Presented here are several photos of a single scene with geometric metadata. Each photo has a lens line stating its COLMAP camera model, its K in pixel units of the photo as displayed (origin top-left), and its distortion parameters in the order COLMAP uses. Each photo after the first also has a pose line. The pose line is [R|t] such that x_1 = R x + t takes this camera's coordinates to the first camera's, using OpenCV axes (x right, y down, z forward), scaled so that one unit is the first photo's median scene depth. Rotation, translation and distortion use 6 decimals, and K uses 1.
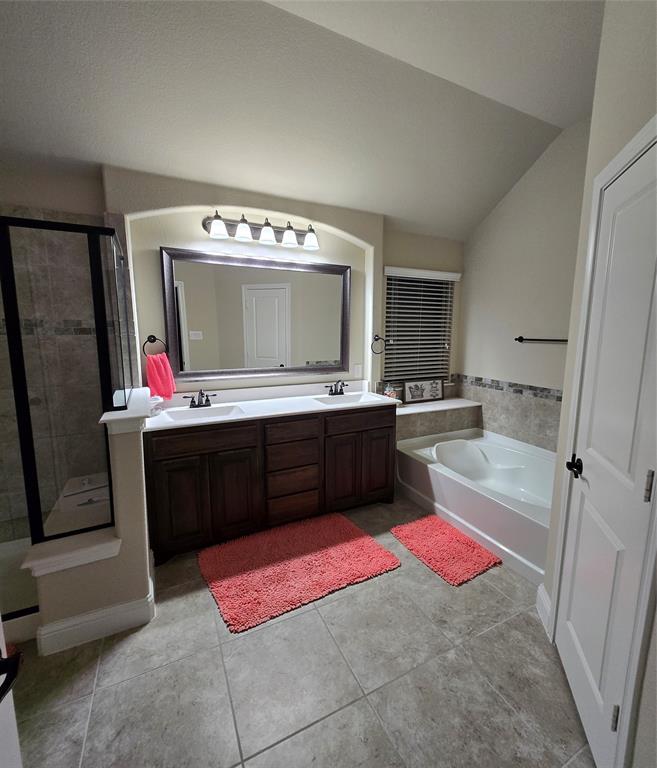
lens RADIAL K [[343.3, 0, 331.2], [0, 343.3, 379.8], [0, 0, 1]] dist [0.009802, -0.005165]
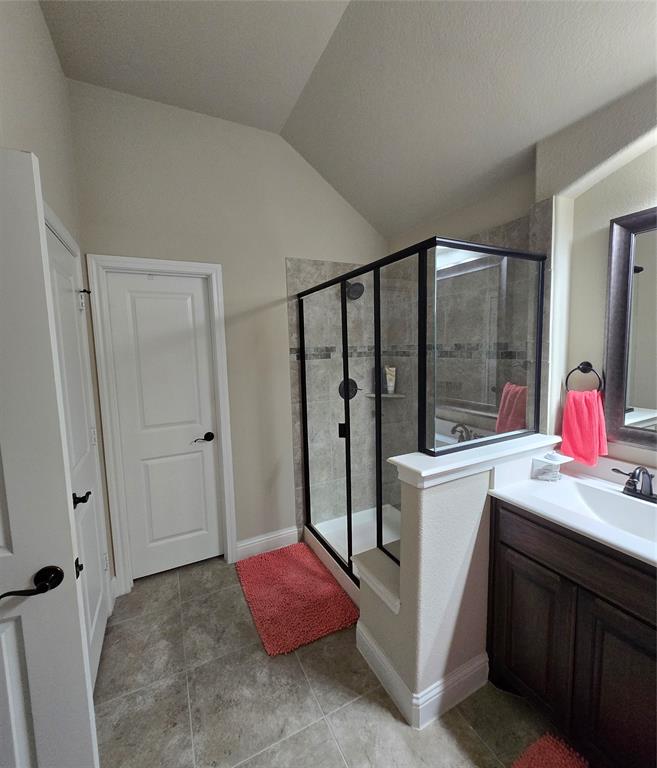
lens RADIAL K [[343.3, 0, 331.2], [0, 343.3, 377.9], [0, 0, 1]] dist [0.009802, -0.005165]
pose [[0.005747, 0.085761, -0.996299, 0.118152], [-0.124561, 0.988617, 0.084381, -0.081302], [0.992195, 0.123615, 0.016364, 0.441273]]
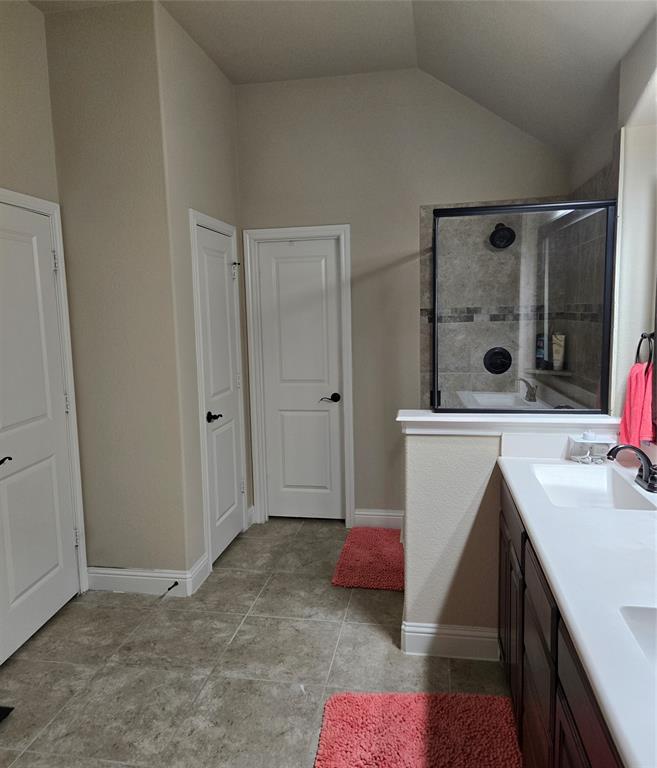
lens RADIAL K [[587.3, 0, 320.7], [0, 587.3, 379.0], [0, 0, 1]] dist [0.072579, -0.047884]
pose [[-0.605260, 0.100009, -0.789721, 0.456410], [-0.098886, 0.974946, 0.199255, -0.161316], [0.789862, 0.198694, -0.580206, 0.988199]]
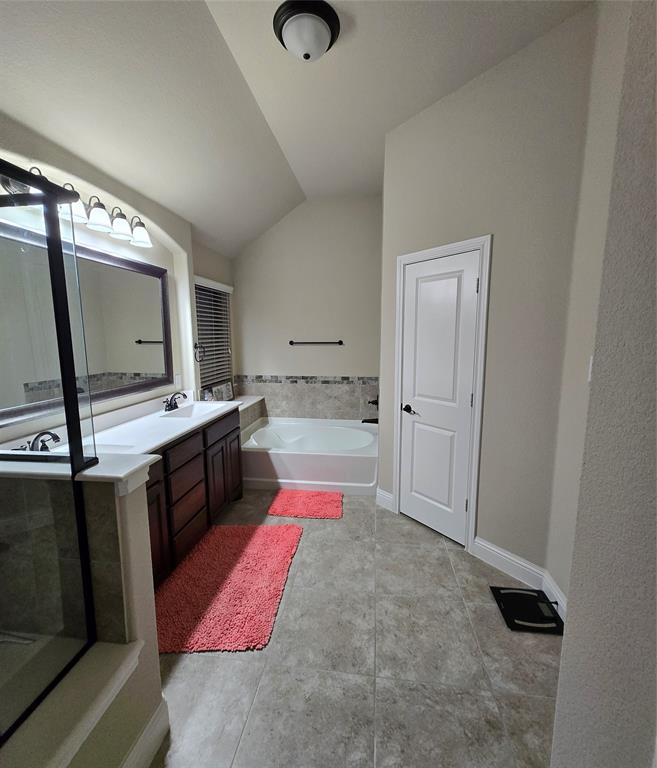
lens RADIAL K [[343.3, 0, 330.2], [0, 343.3, 382.7], [0, 0, 1]] dist [0.009802, -0.005165]
pose [[0.559177, -0.124777, 0.819605, -0.534378], [0.130033, 0.989573, 0.061938, -0.030486], [-0.818787, 0.071941, 0.569571, 0.139221]]
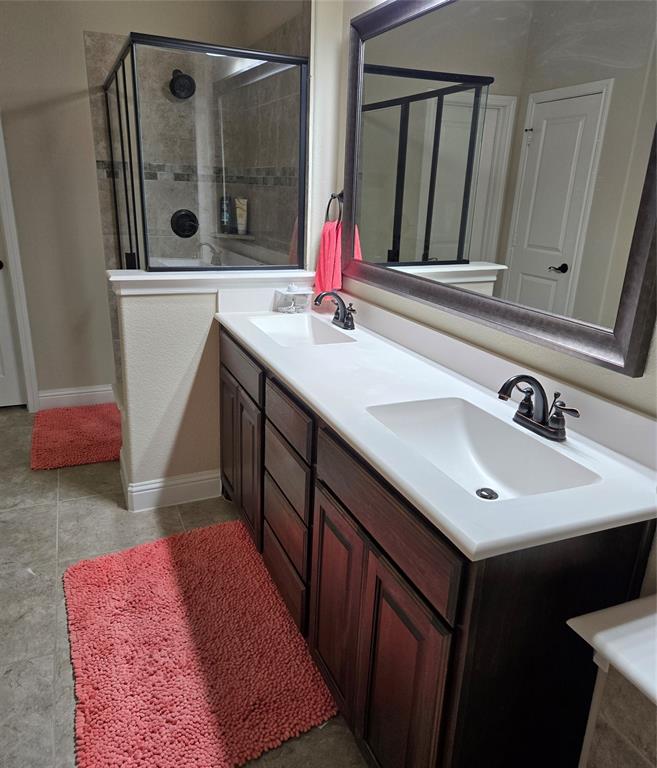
lens RADIAL K [[587.3, 0, 329.5], [0, 587.3, 385.4], [0, 0, 1]] dist [0.072579, -0.047884]
pose [[-0.058902, 0.311510, -0.948416, 0.502770], [-0.184443, 0.930312, 0.317018, -0.117159], [0.981077, 0.193602, 0.002658, 0.902020]]
